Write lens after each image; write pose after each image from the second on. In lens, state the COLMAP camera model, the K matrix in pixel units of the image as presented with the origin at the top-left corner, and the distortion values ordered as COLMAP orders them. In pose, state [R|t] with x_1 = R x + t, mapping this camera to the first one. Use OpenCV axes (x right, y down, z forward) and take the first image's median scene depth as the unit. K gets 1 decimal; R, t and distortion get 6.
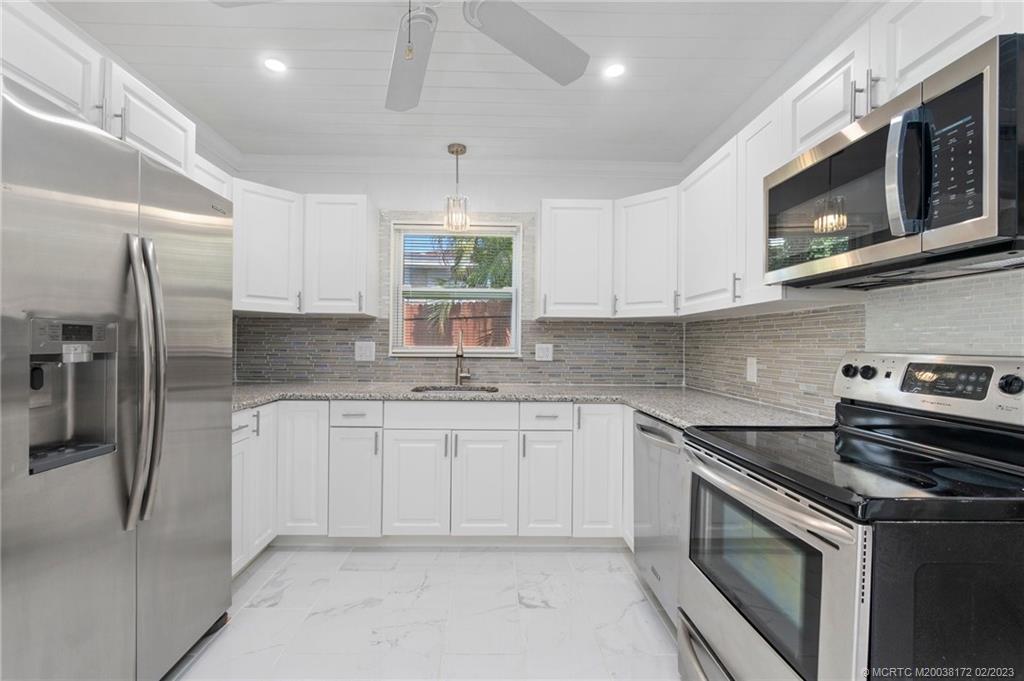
lens RADIAL K [[438.2, 0, 506.1], [0, 438.2, 340.2], [0, 0, 1]] dist [-0.003631, 0.002387]
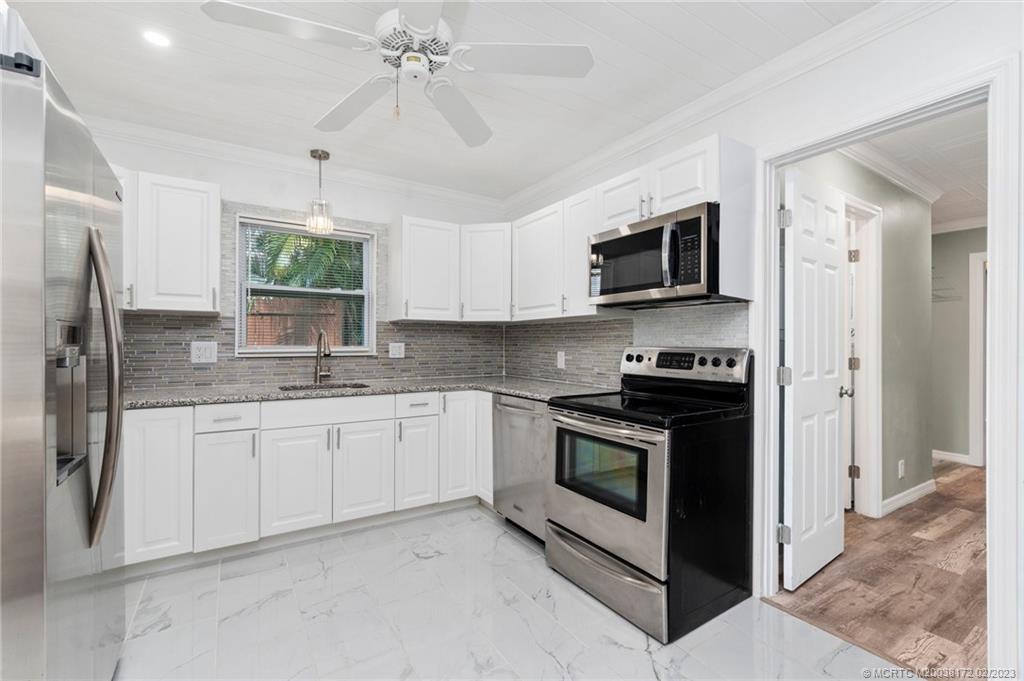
lens RADIAL K [[438.2, 0, 508.1], [0, 438.2, 338.9], [0, 0, 1]] dist [-0.003631, 0.002387]
pose [[0.856133, -0.001729, 0.516752, -0.310596], [0.000892, 0.999998, 0.001868, -0.004361], [-0.516754, -0.001139, 0.856133, -0.131622]]
